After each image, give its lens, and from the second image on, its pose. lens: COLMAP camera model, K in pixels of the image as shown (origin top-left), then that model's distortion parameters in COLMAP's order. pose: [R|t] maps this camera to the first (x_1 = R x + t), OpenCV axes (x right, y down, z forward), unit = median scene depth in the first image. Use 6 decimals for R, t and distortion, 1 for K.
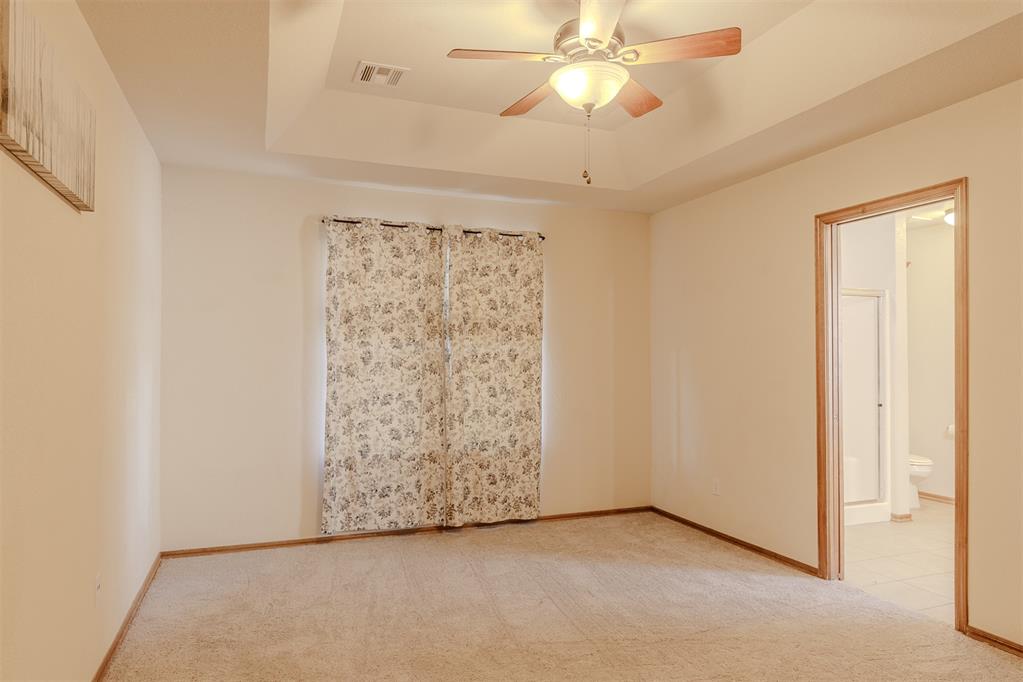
lens RADIAL K [[619.1, 0, 498.8], [0, 619.1, 352.1], [0, 0, 1]] dist [0.003564, -0.000766]
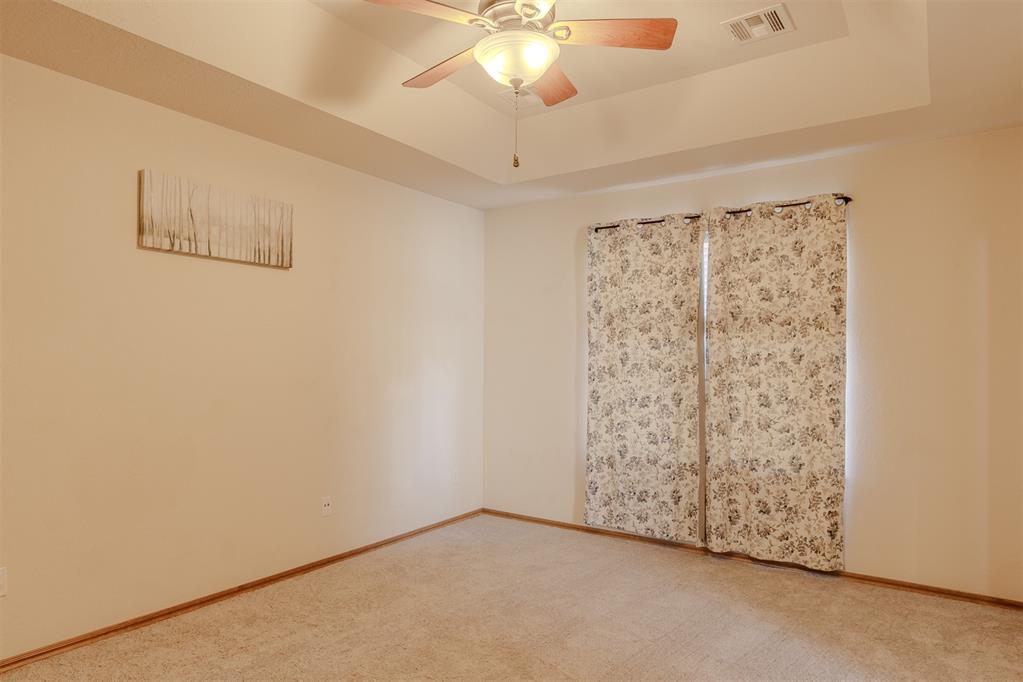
lens RADIAL K [[619.1, 0, 498.8], [0, 619.1, 352.1], [0, 0, 1]] dist [0.003564, -0.000766]
pose [[0.576095, -0.008619, -0.817338, 0.479894], [0.004863, 0.999963, -0.007118, 0.004169], [0.817369, 0.000126, 0.576115, 0.248261]]
